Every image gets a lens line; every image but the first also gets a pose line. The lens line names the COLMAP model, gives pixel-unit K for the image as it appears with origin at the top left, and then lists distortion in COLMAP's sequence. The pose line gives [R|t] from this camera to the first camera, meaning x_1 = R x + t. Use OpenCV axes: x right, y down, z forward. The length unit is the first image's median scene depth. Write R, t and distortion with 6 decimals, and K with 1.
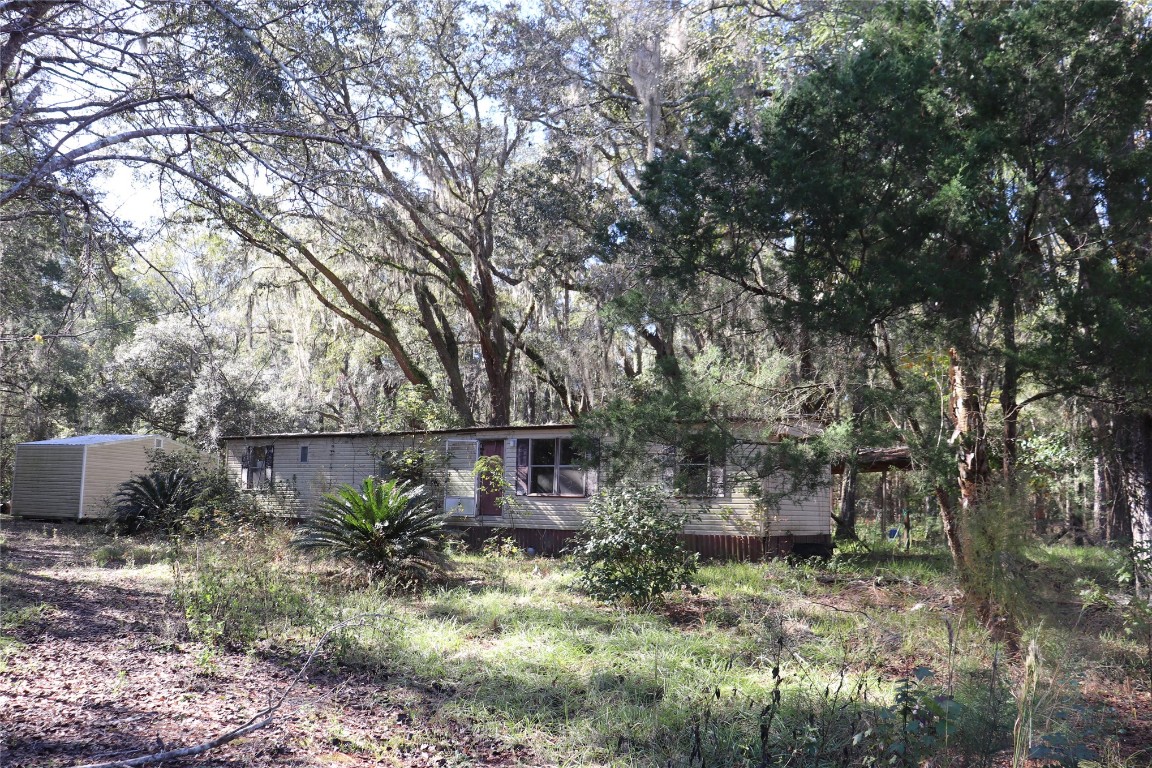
lens RADIAL K [[953.5, 0, 576.0], [0, 953.5, 384.0], [0, 0, 1]] dist [-0.182387, 0.163886]
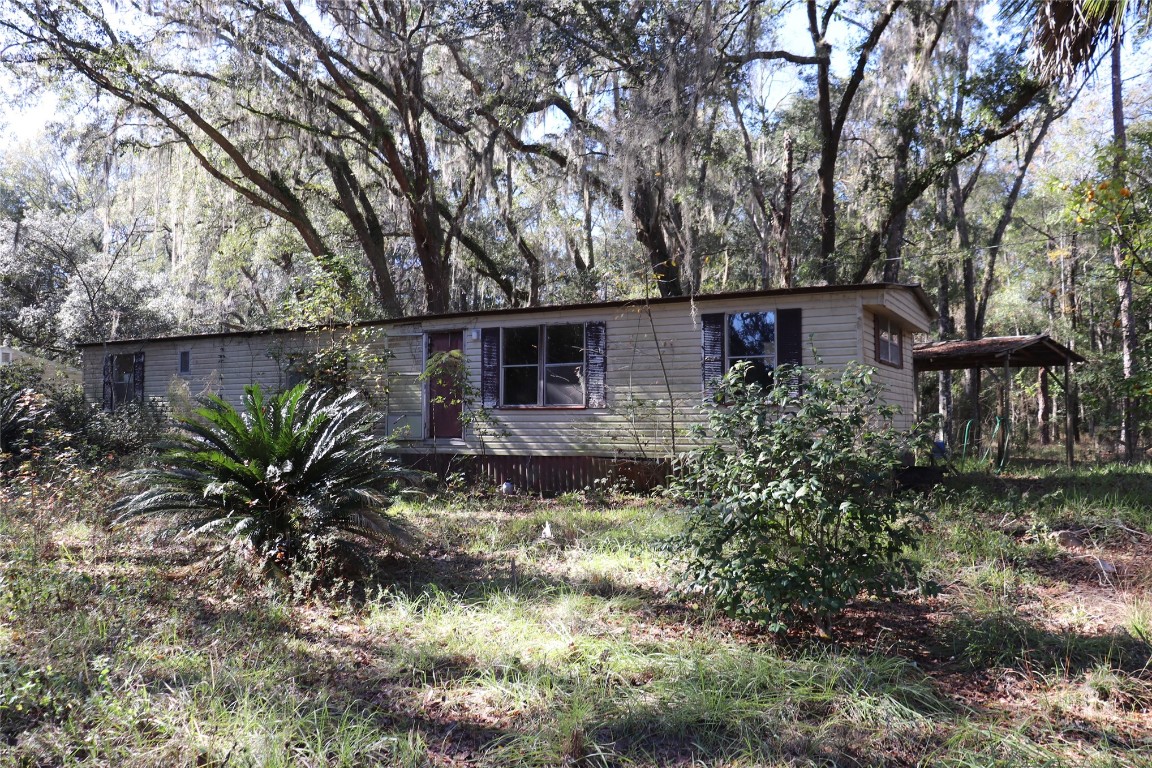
lens RADIAL K [[954.8, 0, 571.9], [0, 954.8, 383.5], [0, 0, 1]] dist [-0.175192, 0.166778]
pose [[0.996626, -0.024364, 0.078380, -0.048416], [0.017184, 0.995702, 0.091002, 0.032988], [-0.080260, -0.089348, 0.992761, 0.275790]]
